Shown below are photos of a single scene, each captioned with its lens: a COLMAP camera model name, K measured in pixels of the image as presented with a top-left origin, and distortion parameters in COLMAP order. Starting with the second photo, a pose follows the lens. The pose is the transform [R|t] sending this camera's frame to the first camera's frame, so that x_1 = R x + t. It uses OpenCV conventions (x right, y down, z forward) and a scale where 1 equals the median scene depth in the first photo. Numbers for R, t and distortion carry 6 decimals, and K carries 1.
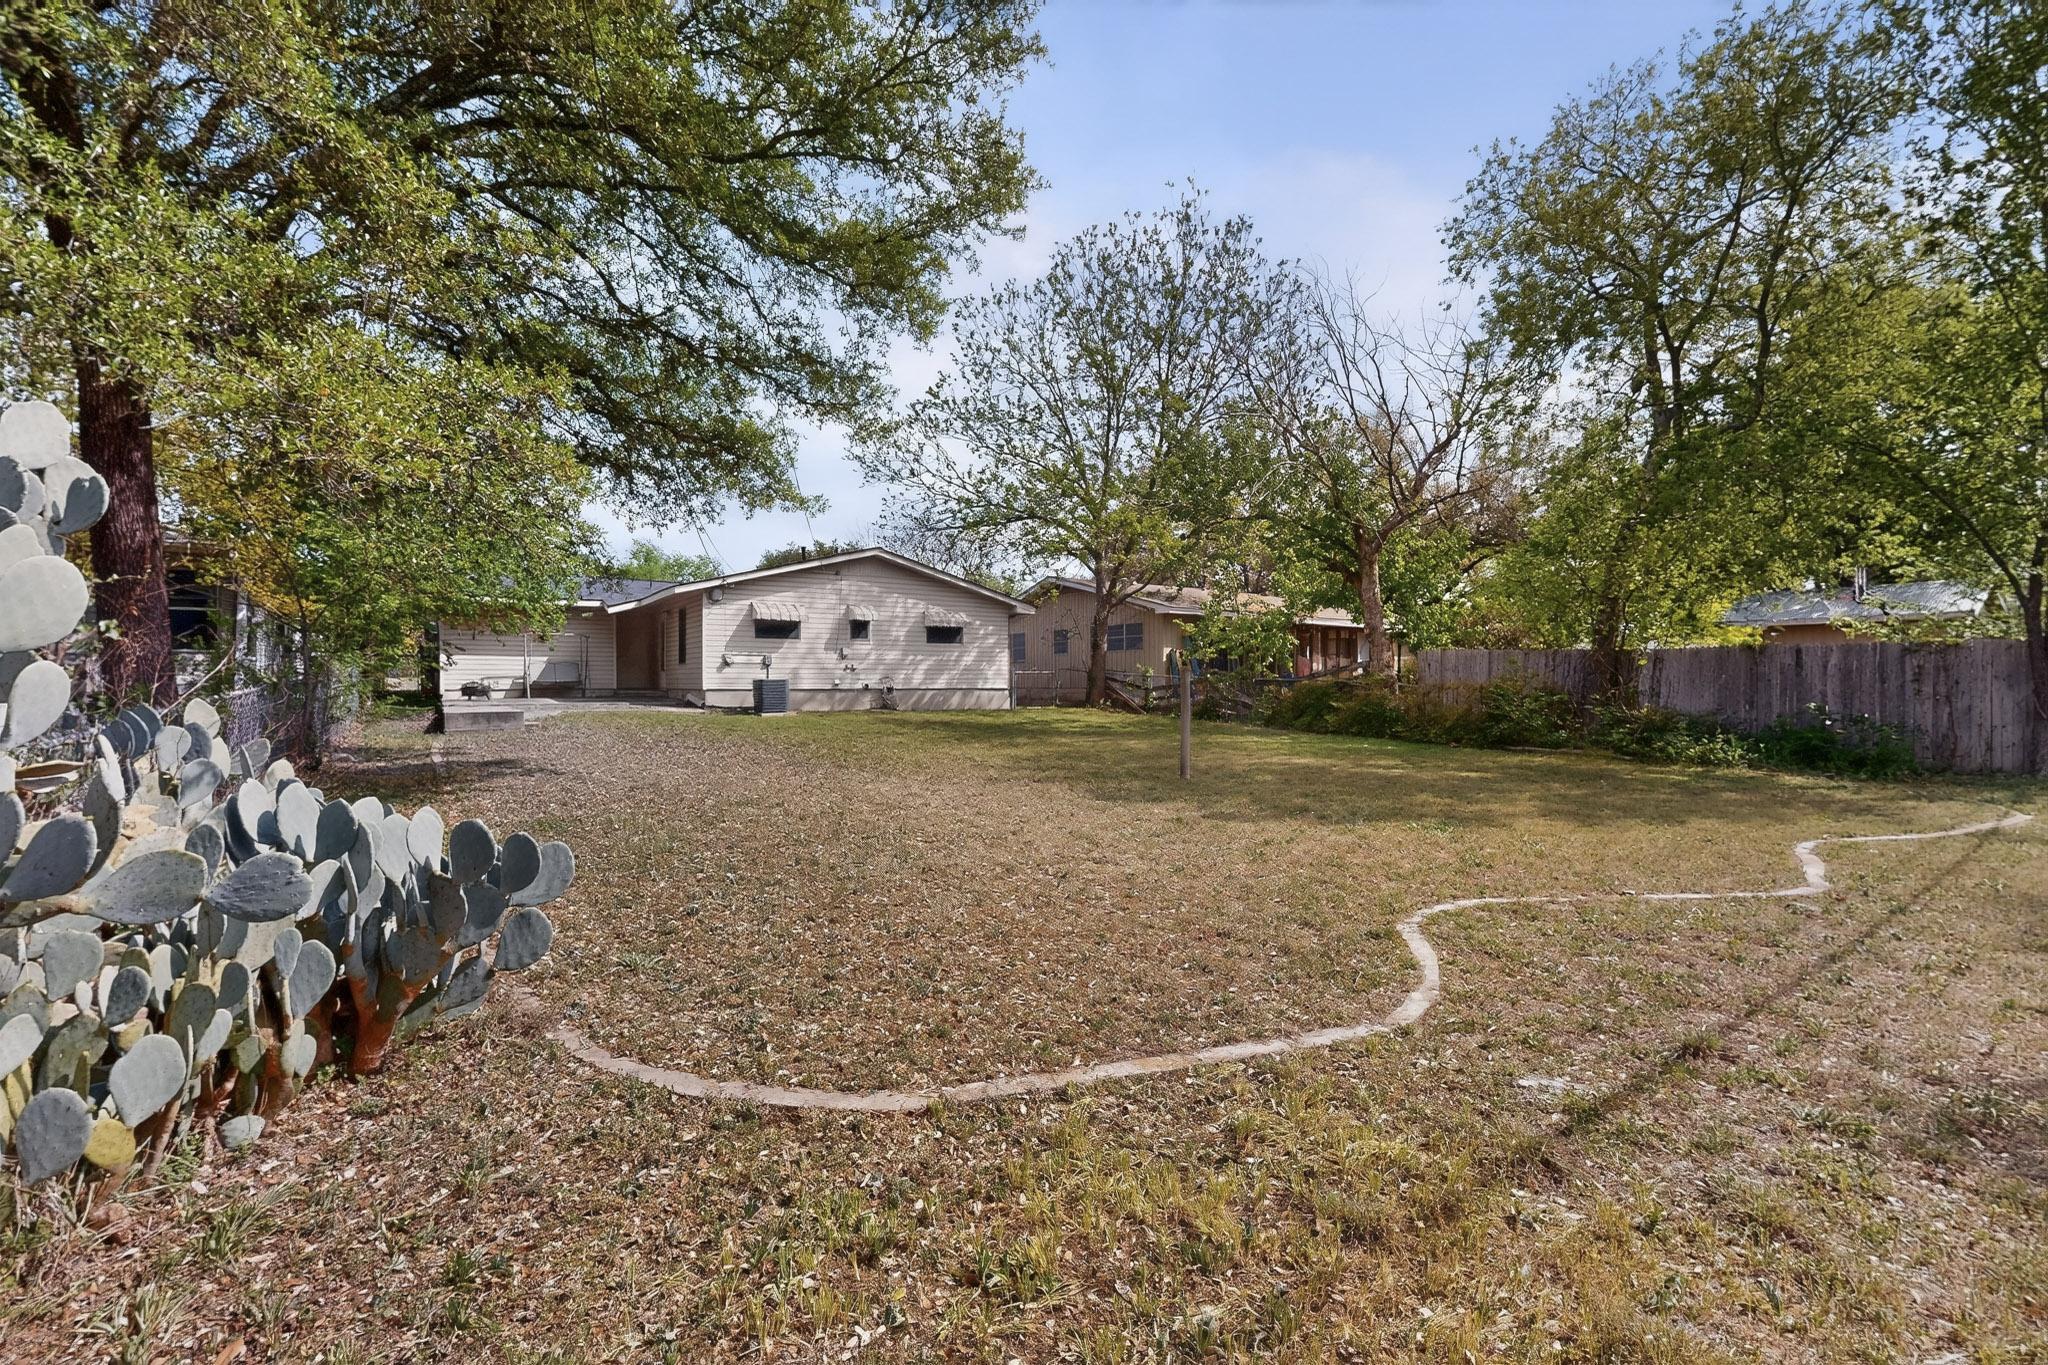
lens RADIAL K [[890.7, 0, 1024.2], [0, 890.7, 688.8], [0, 0, 1]] dist [-0.001139, -0.000634]
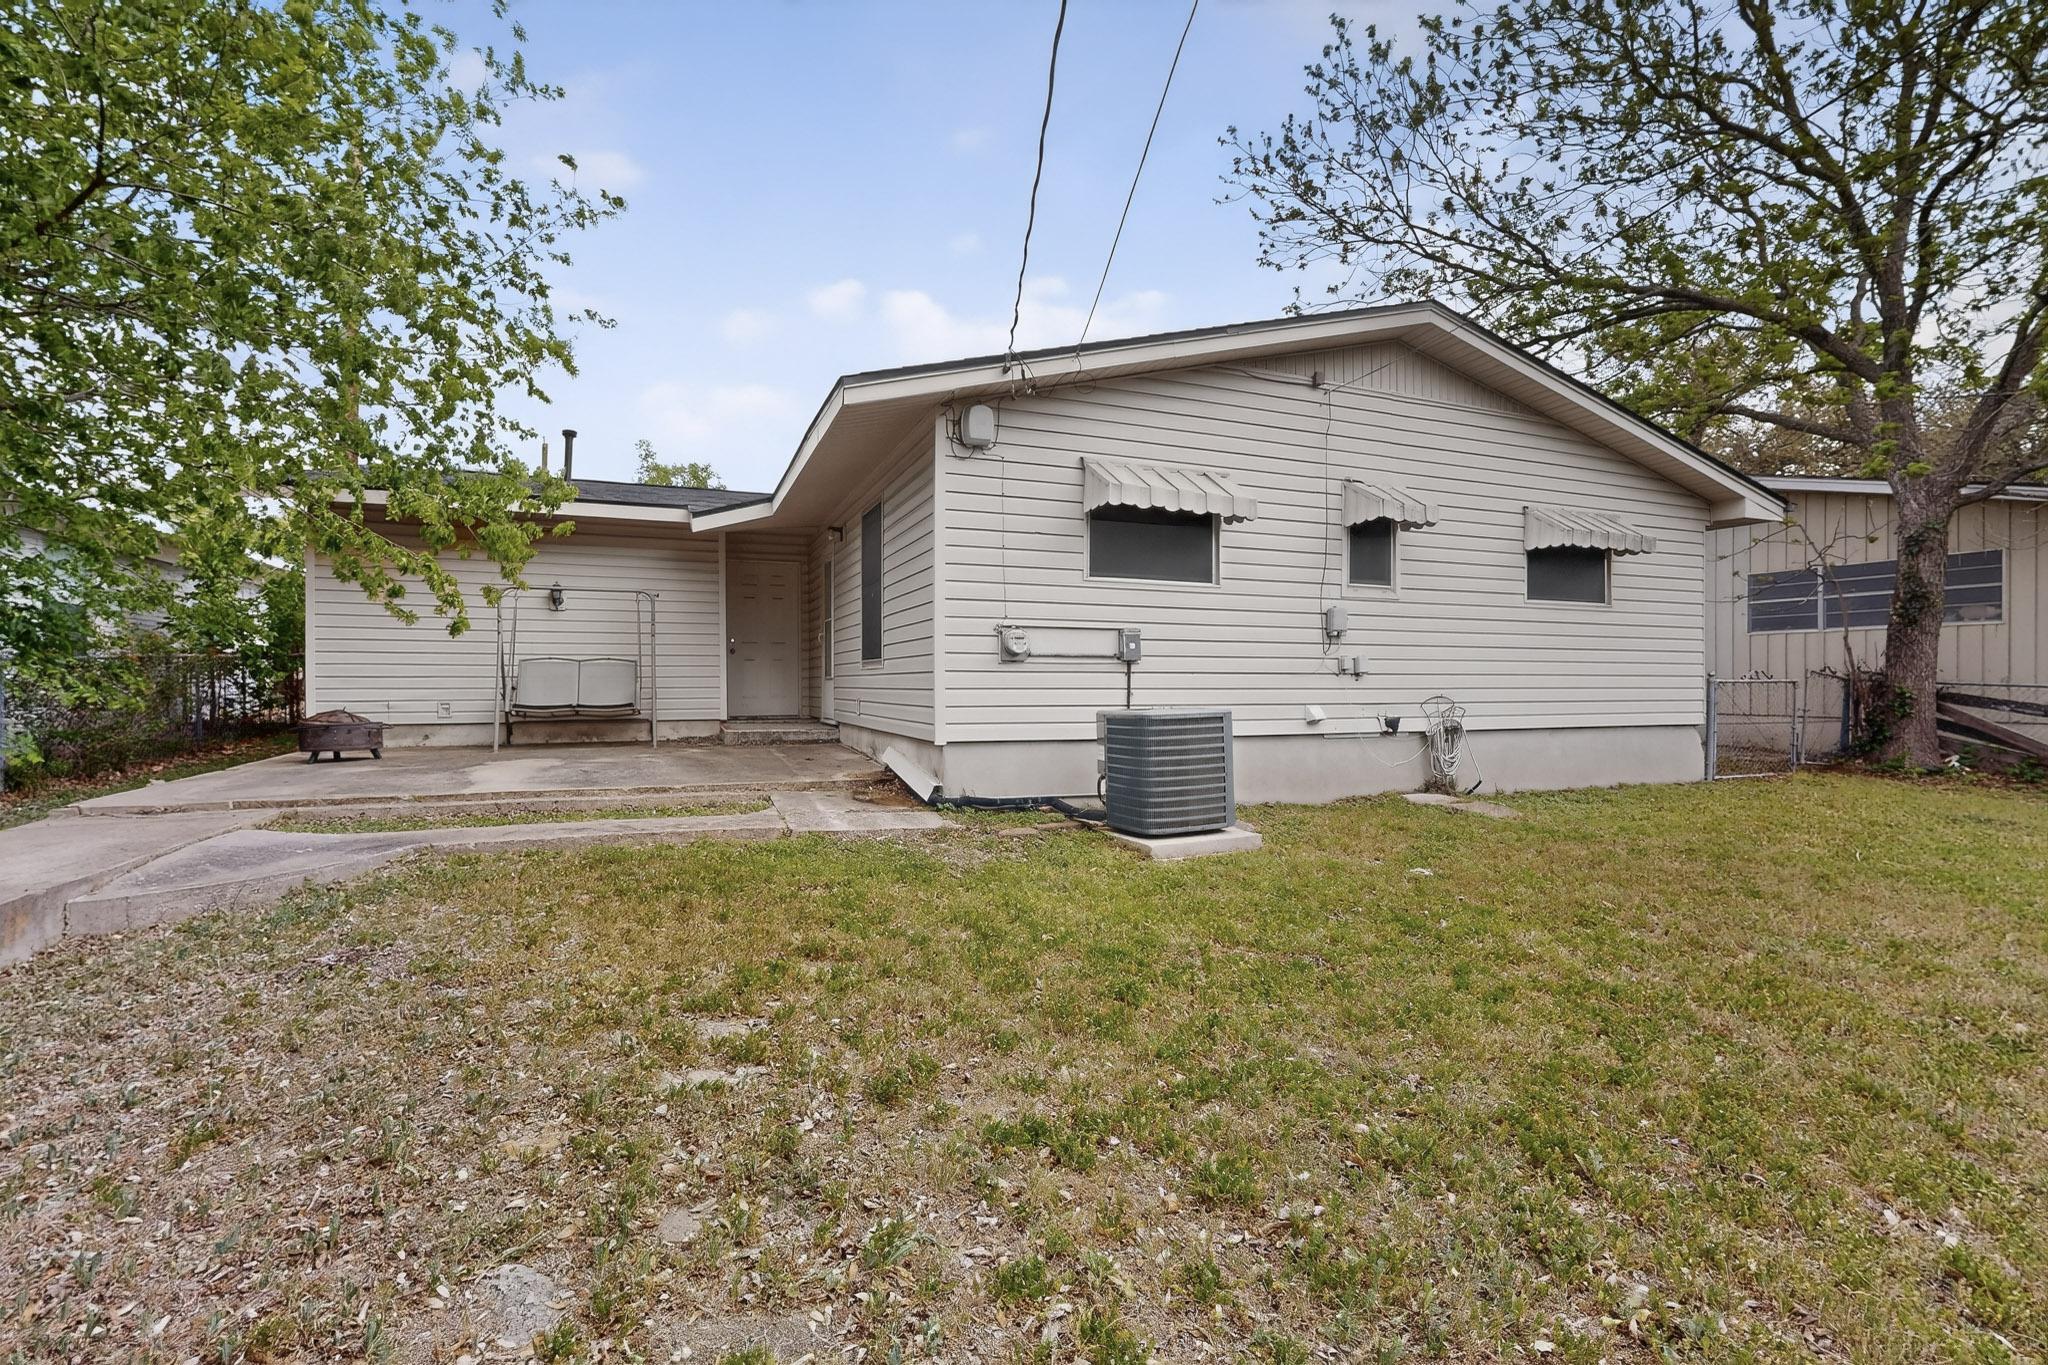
lens RADIAL K [[890.7, 0, 1024.2], [0, 890.7, 688.8], [0, 0, 1]] dist [-0.001139, -0.000634]
pose [[0.980412, -0.002097, -0.196946, -0.265699], [0.004529, 0.999919, 0.011899, -0.021429], [0.196905, -0.012558, 0.980342, 0.696006]]
